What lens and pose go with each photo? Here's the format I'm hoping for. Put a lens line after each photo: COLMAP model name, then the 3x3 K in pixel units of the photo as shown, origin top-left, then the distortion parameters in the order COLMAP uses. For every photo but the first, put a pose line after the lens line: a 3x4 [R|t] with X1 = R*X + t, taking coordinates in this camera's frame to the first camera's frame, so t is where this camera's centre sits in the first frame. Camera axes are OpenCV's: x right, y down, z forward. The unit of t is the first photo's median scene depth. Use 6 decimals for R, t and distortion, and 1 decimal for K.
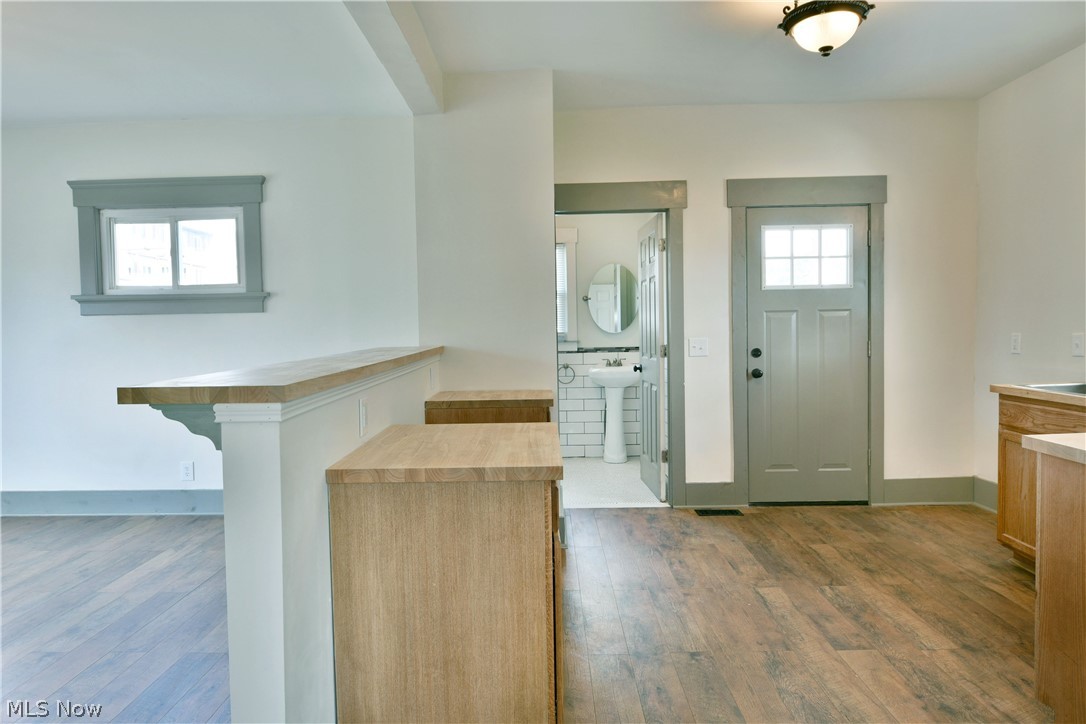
lens RADIAL K [[664.7, 0, 544.4], [0, 664.7, 387.4], [0, 0, 1]] dist [-0.008681, -0.002579]
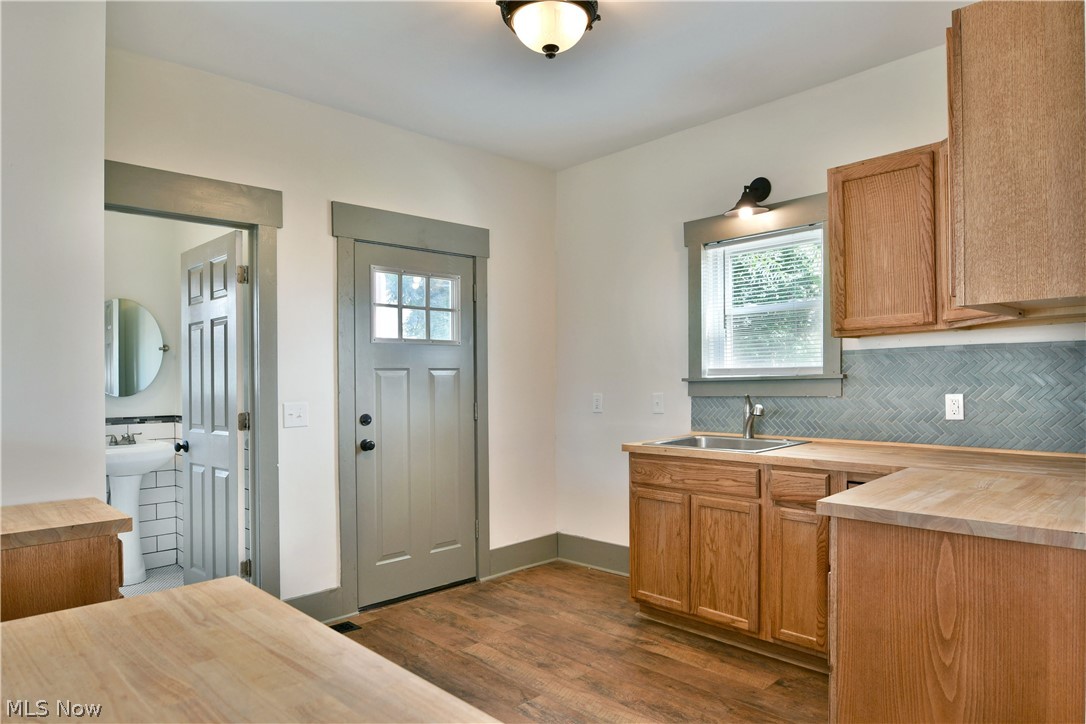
lens RADIAL K [[663.1, 0, 539.6], [0, 663.1, 400.4], [0, 0, 1]] dist [-0.014101, -0.001140]
pose [[0.713591, -0.011492, 0.700468, -0.094916], [0.065131, 0.996623, -0.050000, -0.022069], [-0.697528, 0.081302, 0.711930, 0.286400]]
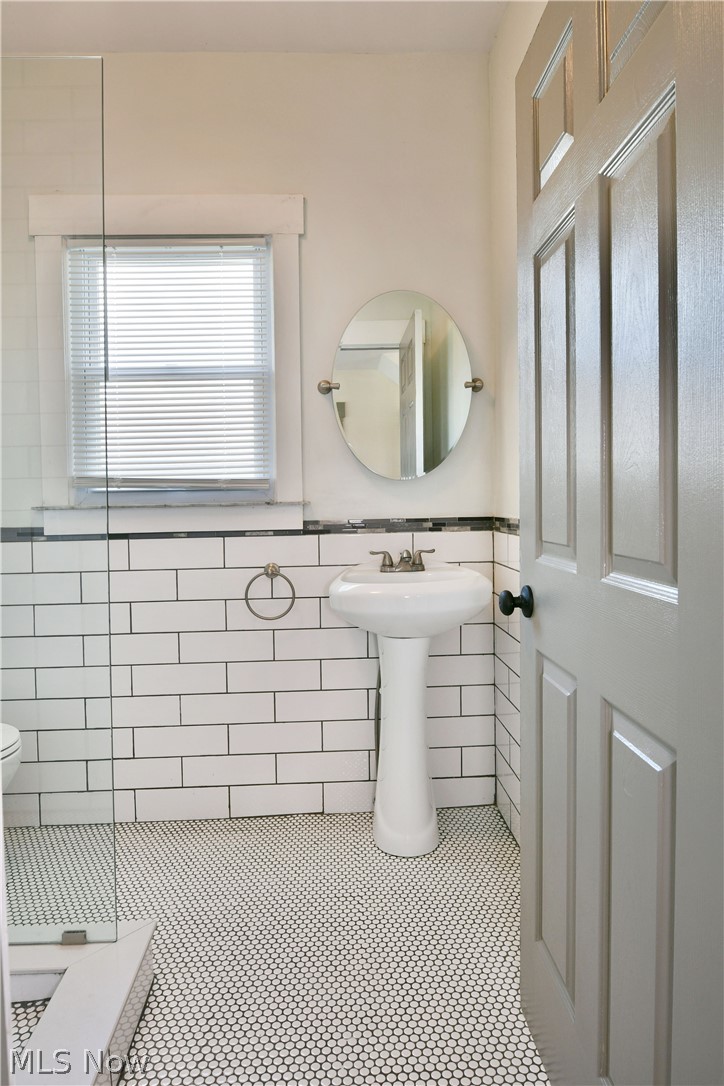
lens RADIAL K [[615.6, 0, 358.0], [0, 615.6, 540.1], [0, 0, 1]] dist [-0.268732, -0.000021]
pose [[0.997164, -0.003060, 0.075193, 0.079092], [0.005272, 0.999559, -0.029234, -0.055940], [-0.075070, 0.029548, 0.996740, 0.951519]]
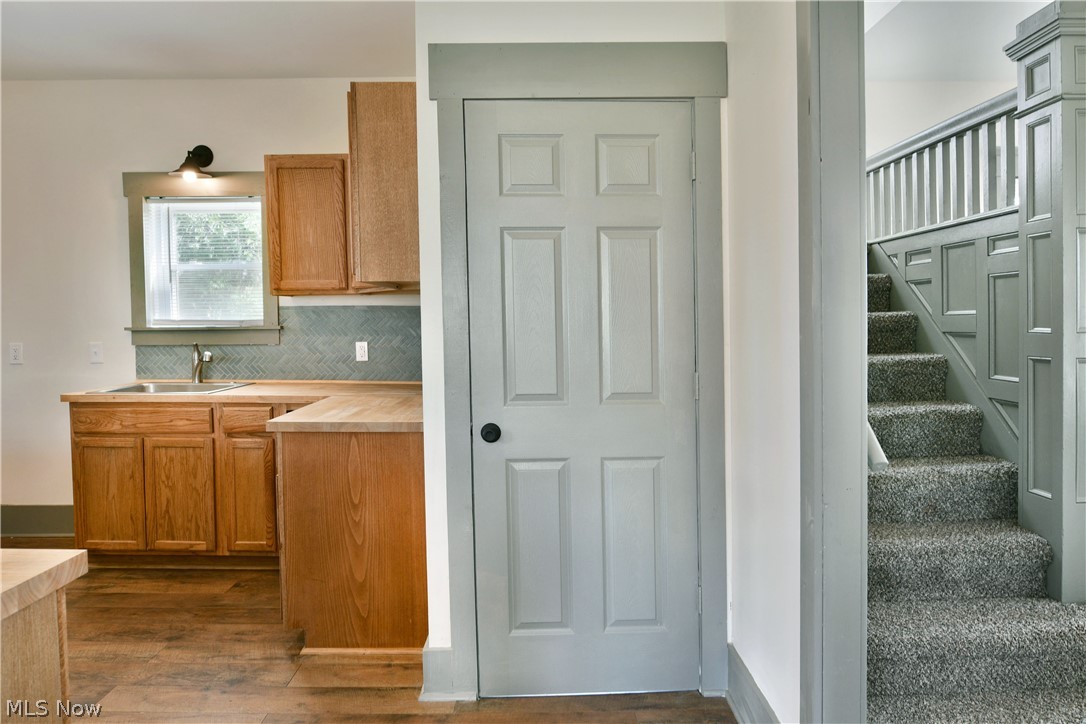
lens RADIAL K [[661.7, 0, 540.0], [0, 661.7, 376.1], [0, 0, 1]] dist [-0.017250, -0.000829]
pose [[-0.016050, -0.052288, 0.998503, -0.236263], [0.092276, 0.994292, 0.053551, -0.013811], [-0.995604, 0.092998, -0.011134, 0.239672]]
